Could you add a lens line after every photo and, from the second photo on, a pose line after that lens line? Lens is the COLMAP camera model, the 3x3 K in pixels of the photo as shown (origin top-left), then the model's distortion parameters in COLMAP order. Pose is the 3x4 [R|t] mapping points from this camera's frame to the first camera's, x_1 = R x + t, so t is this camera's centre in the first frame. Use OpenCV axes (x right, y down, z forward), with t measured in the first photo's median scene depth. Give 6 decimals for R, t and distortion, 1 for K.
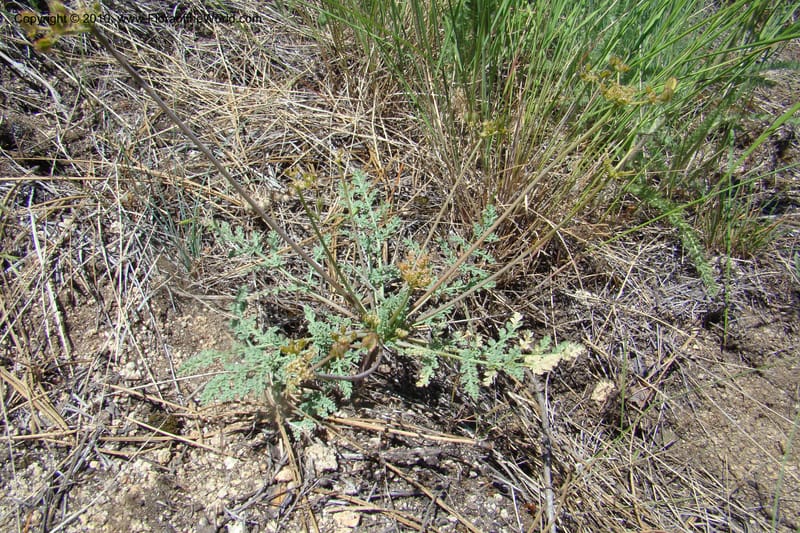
lens RADIAL K [[733.0, 0, 422.2], [0, 733.0, 274.6], [0, 0, 1]] dist [-0.199229, 0.090472]
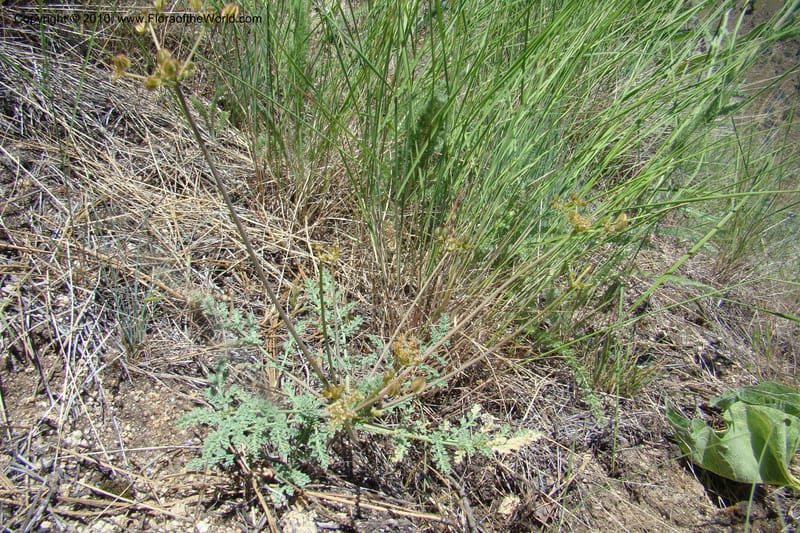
lens RADIAL K [[733.0, 0, 422.2], [0, 733.0, 274.6], [0, 0, 1]] dist [-0.199229, 0.090472]
pose [[0.968649, 0.116819, 0.219256, -0.175377], [-0.064714, 0.970728, -0.231301, 0.099055], [-0.239858, 0.209860, 0.947854, -0.058951]]
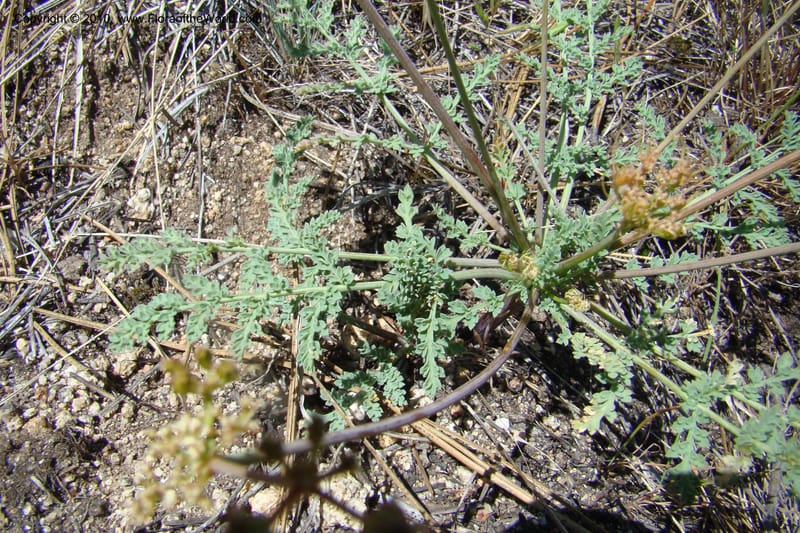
lens RADIAL K [[733.1, 0, 400.0], [0, 733.1, 266.5], [0, 0, 1]] dist [-0.206611, 0.195349]
pose [[0.921670, 0.298633, -0.247673, -0.019723], [-0.236431, 0.938472, 0.251735, -0.024444], [0.307611, -0.173459, 0.935568, 0.427065]]
